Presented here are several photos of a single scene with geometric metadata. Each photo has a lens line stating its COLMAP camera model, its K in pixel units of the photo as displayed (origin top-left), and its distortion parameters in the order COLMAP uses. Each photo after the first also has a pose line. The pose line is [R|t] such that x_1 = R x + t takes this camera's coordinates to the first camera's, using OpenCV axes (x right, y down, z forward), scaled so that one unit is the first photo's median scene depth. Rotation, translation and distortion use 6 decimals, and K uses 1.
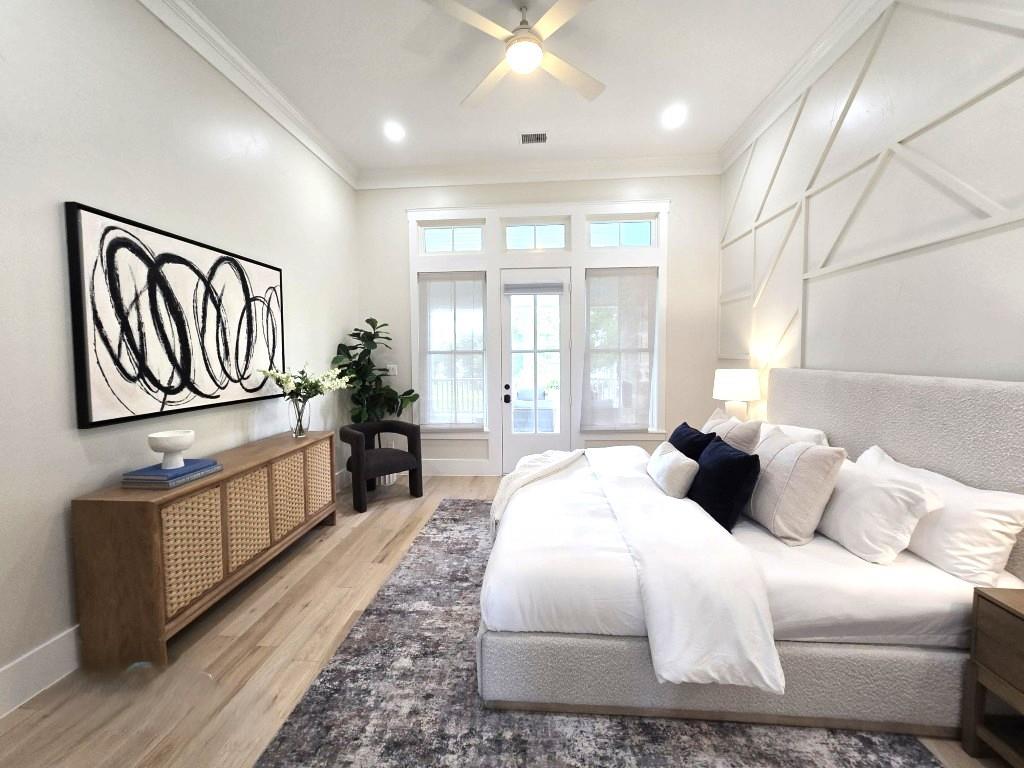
lens RADIAL K [[424.9, 0, 509.4], [0, 424.9, 375.2], [0, 0, 1]] dist [-0.003409, -0.000494]
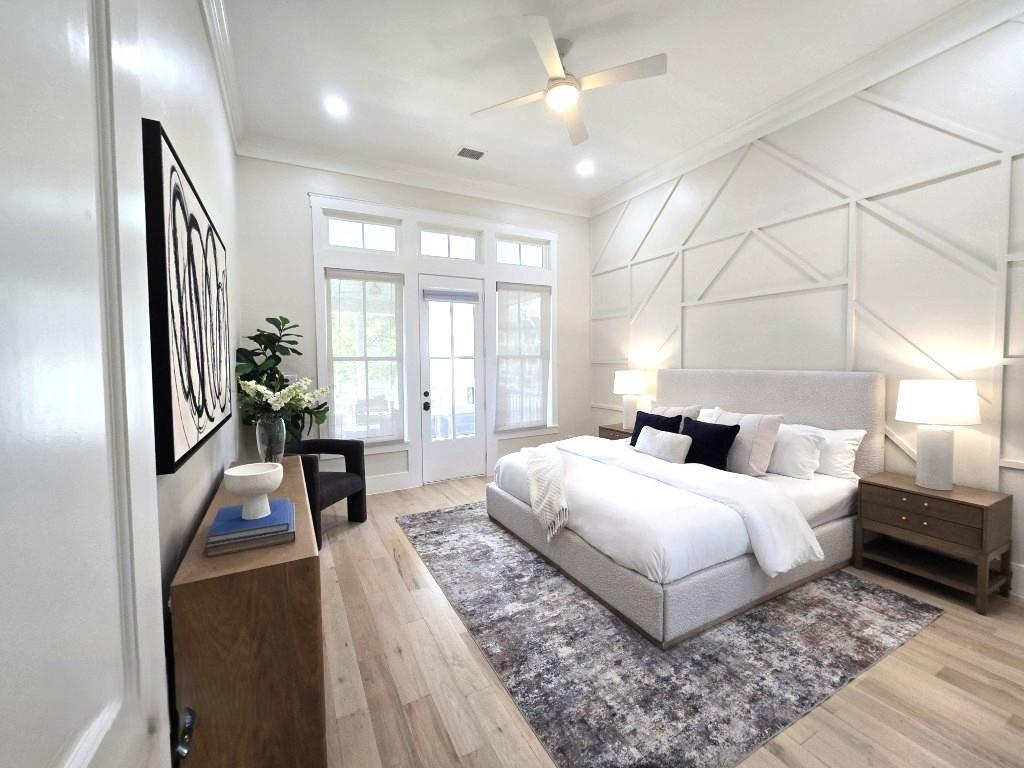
lens RADIAL K [[424.9, 0, 509.4], [0, 424.9, 375.2], [0, 0, 1]] dist [-0.003409, -0.000494]
pose [[0.841261, -0.023084, 0.540136, -0.560245], [0.033661, 0.999386, -0.009715, 0.000398], [-0.539580, 0.026354, 0.841522, 0.106120]]
